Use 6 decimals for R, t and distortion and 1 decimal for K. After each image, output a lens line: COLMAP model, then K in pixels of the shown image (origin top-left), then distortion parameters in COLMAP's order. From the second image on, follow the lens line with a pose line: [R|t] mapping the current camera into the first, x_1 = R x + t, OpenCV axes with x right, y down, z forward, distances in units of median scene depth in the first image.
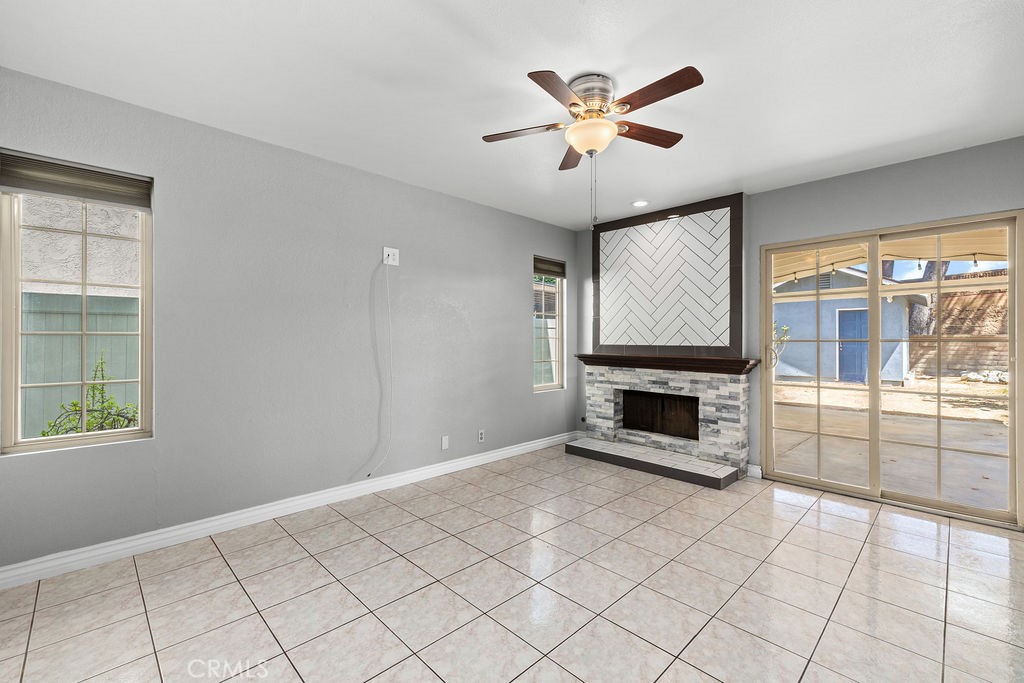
lens RADIAL K [[433.7, 0, 516.8], [0, 433.7, 340.6], [0, 0, 1]] dist [0.002514, 0.000317]
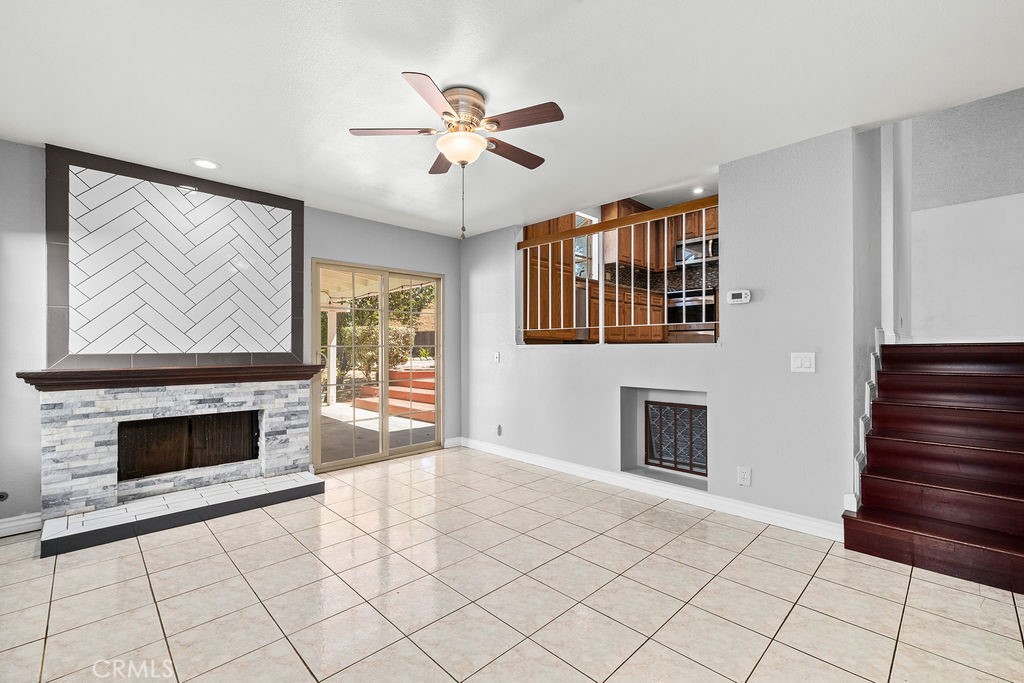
lens RADIAL K [[433.7, 0, 510.0], [0, 433.7, 345.0], [0, 0, 1]] dist [0.002514, 0.000317]
pose [[0.015498, -0.002180, 0.999878, -0.437858], [0.001041, 0.999997, 0.002164, -0.004225], [-0.999879, 0.001008, 0.015500, 0.440809]]
